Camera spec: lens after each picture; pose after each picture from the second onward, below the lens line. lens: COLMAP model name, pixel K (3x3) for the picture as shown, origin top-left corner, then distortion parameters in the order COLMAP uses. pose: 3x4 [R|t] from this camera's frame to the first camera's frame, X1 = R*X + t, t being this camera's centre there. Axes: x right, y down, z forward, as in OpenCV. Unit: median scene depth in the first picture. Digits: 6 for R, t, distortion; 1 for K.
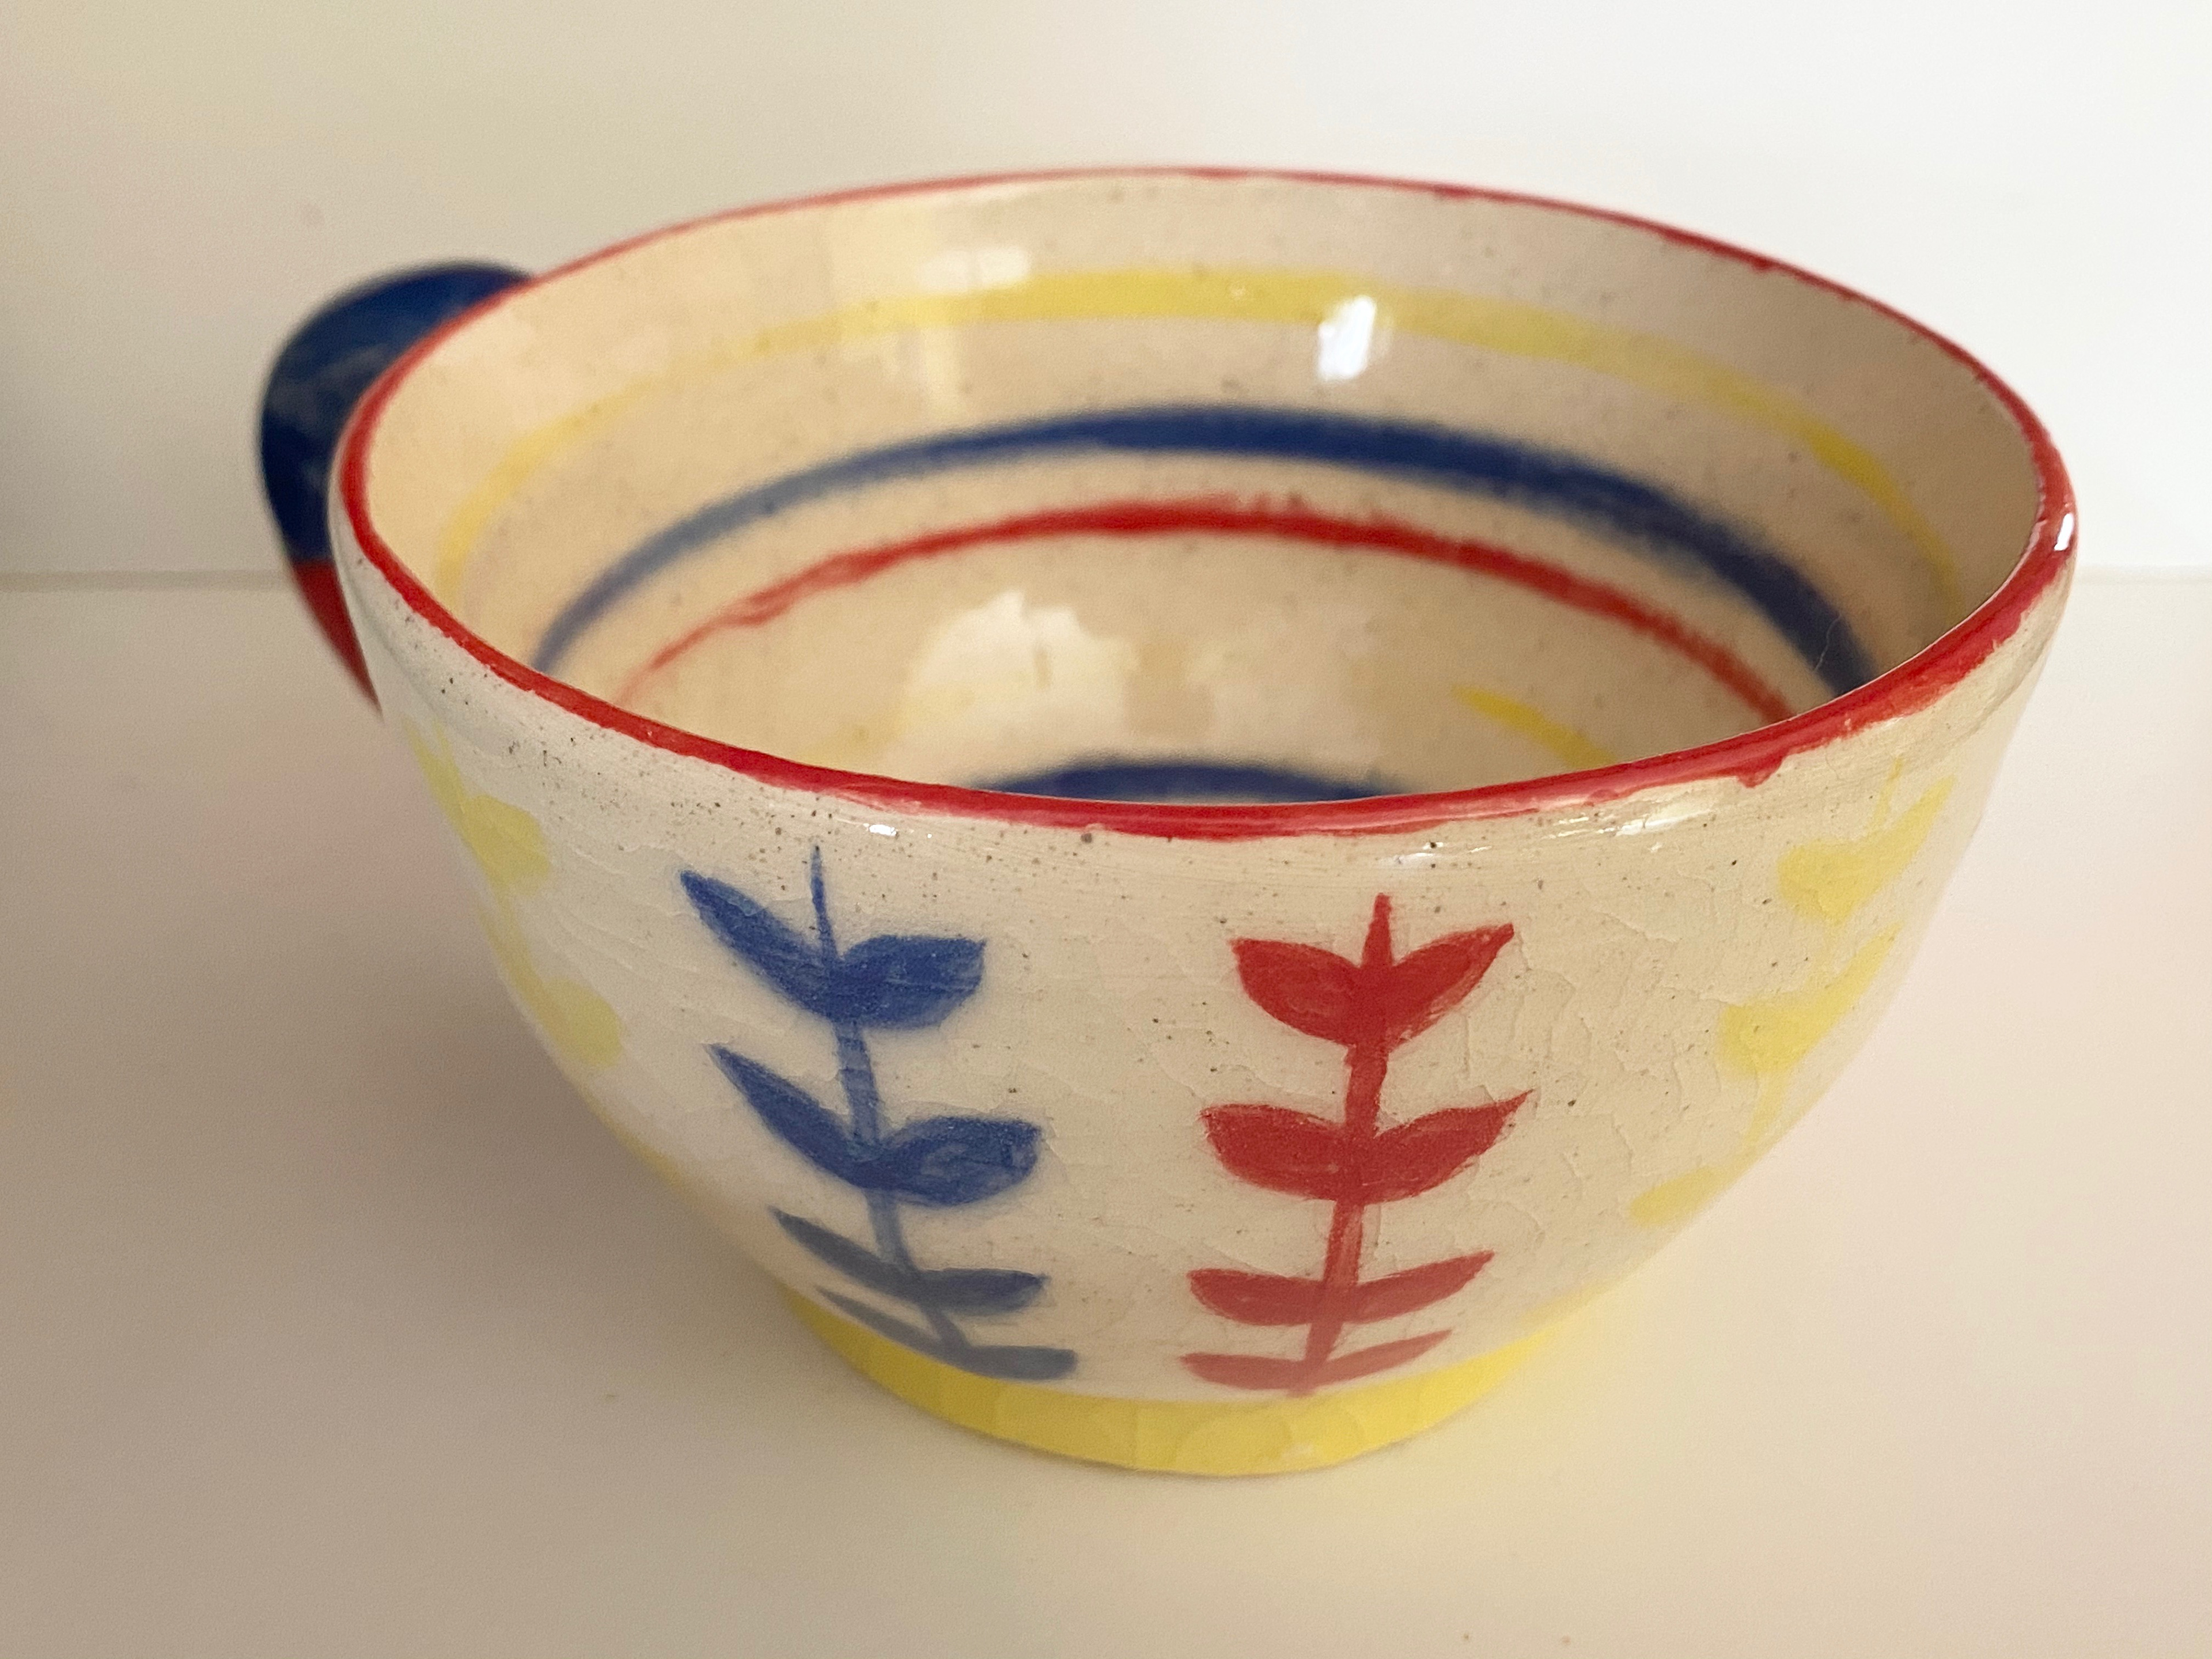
lens RADIAL K [[2484.9, 0, 1106.0], [0, 2484.9, 829.5], [0, 0, 1]] dist [0.259273, -1.074384]
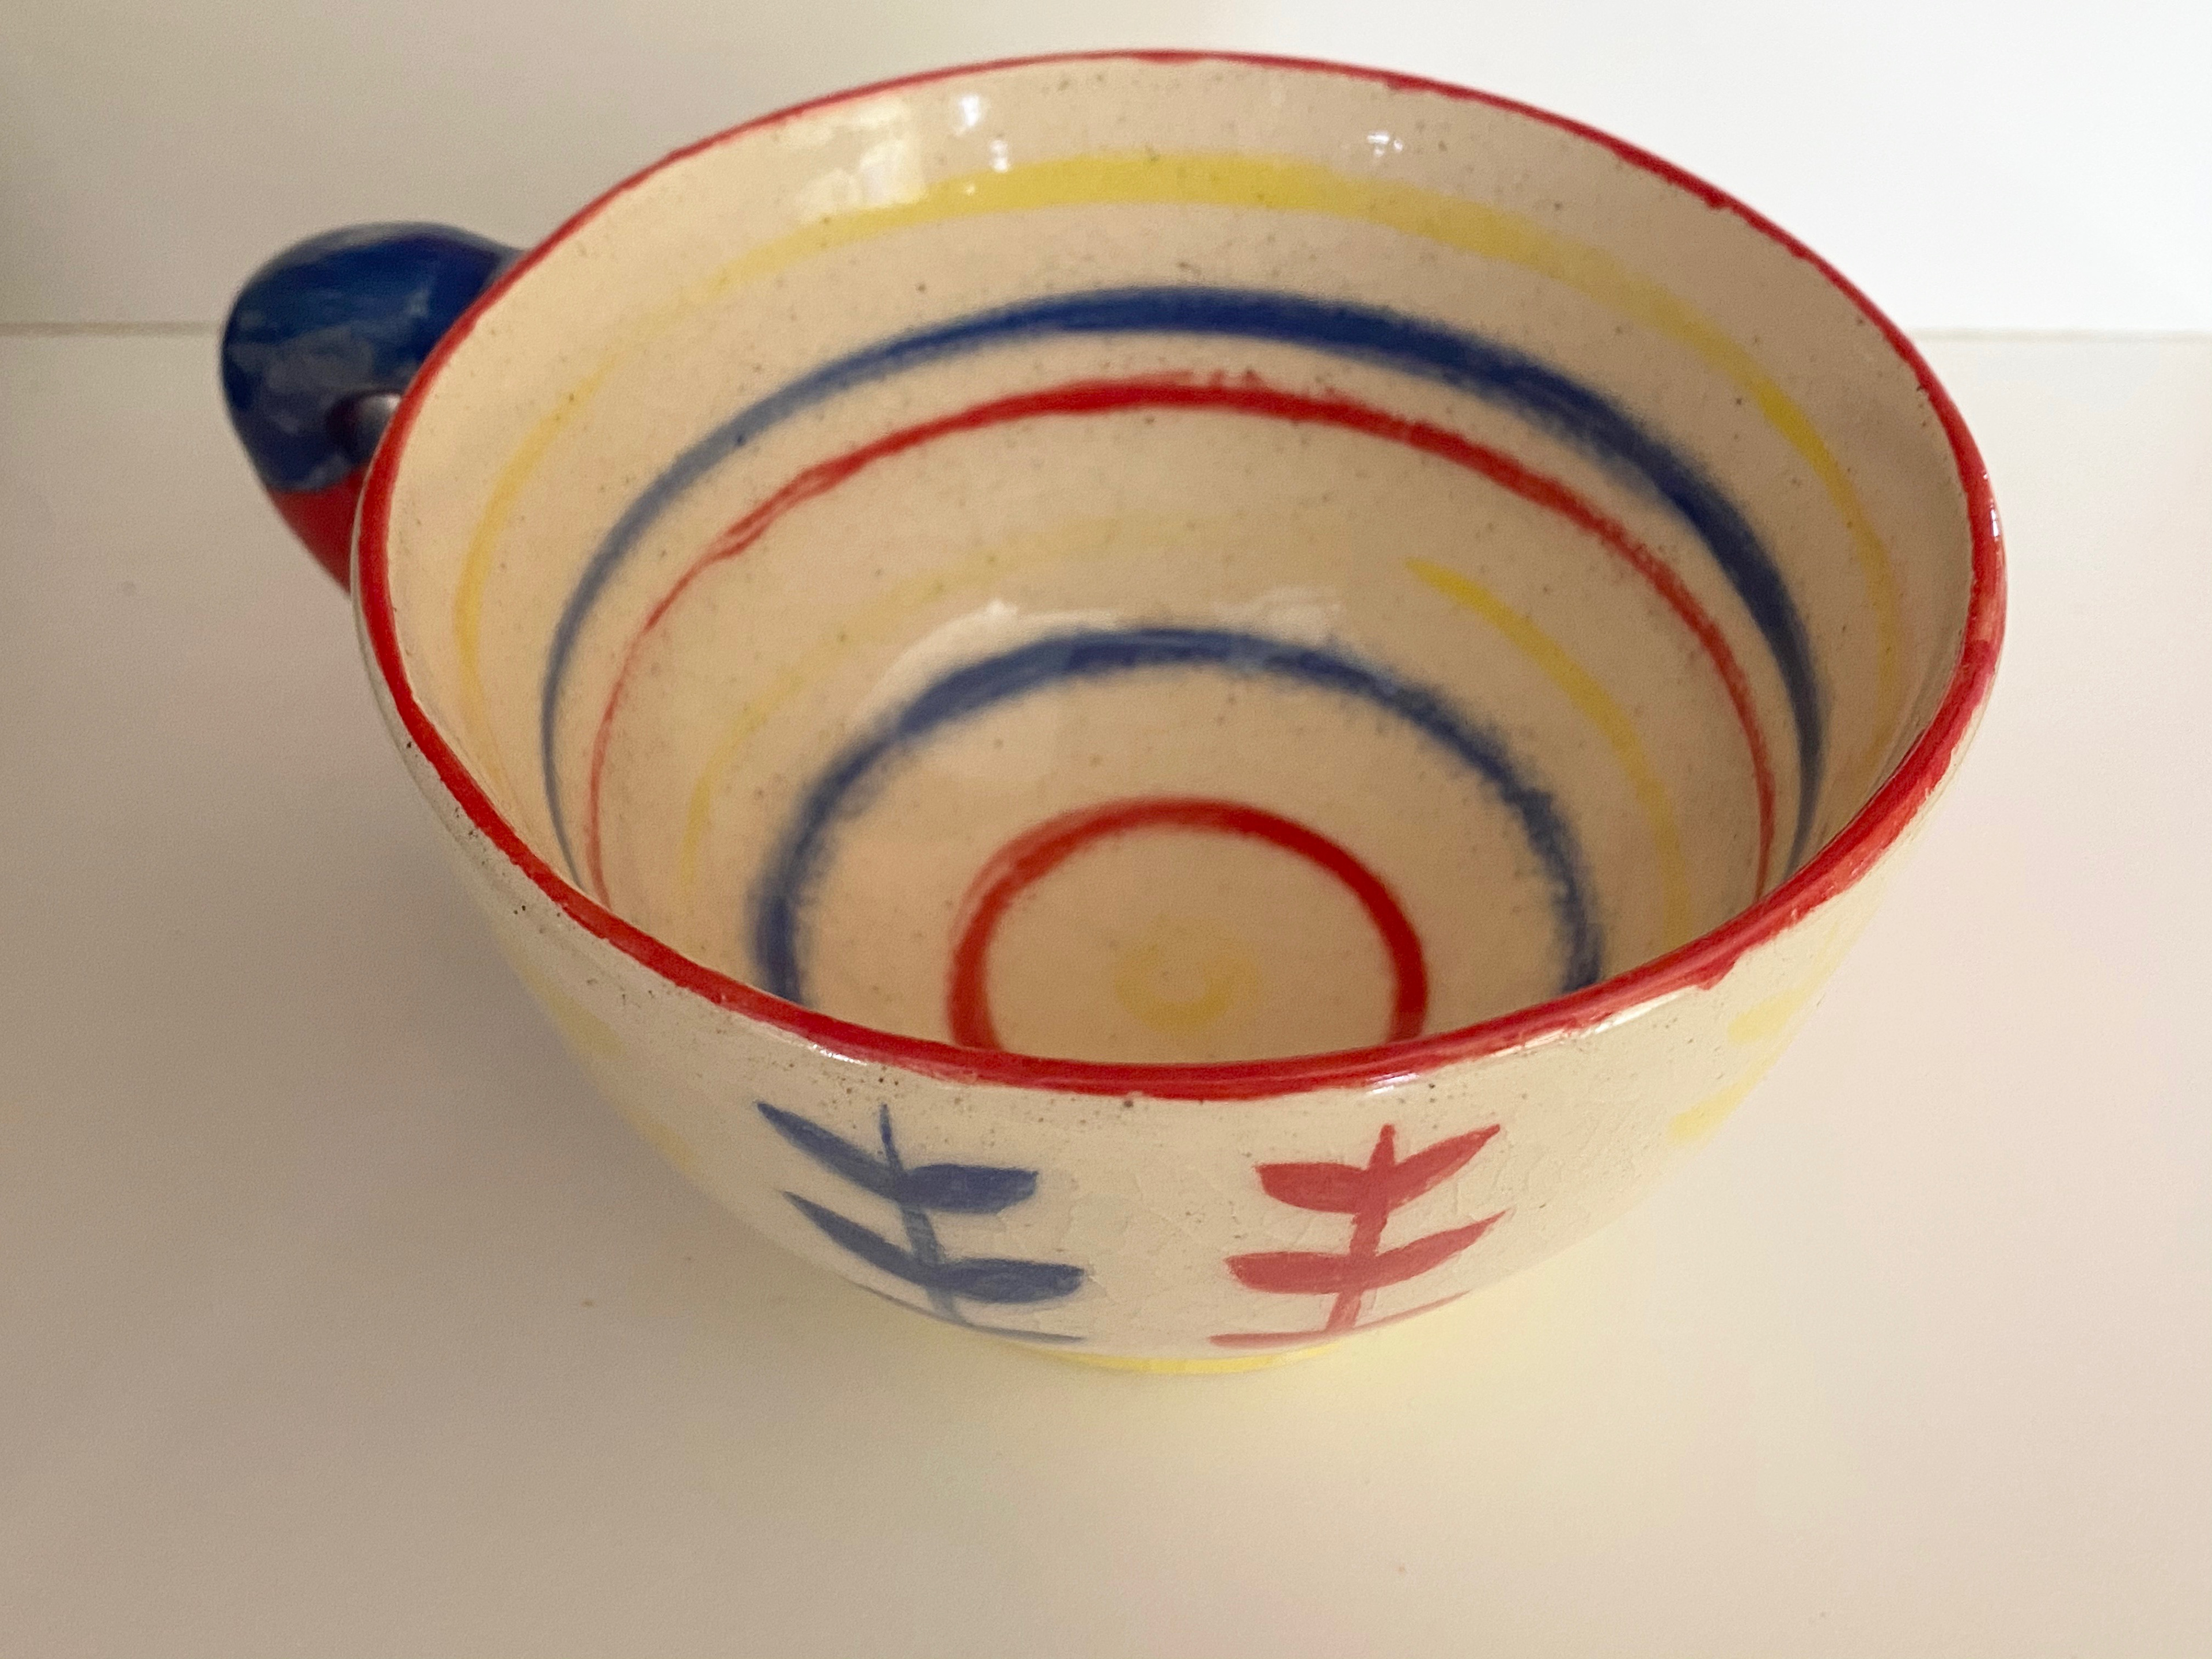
lens RADIAL K [[2484.9, 0, 1106.0], [0, 2484.9, 829.5], [0, 0, 1]] dist [0.259273, -1.074384]
pose [[0.998150, -0.048821, 0.036232, -0.046372], [0.036962, 0.960469, 0.275921, -0.378112], [-0.048271, -0.274072, 0.960497, -0.044800]]
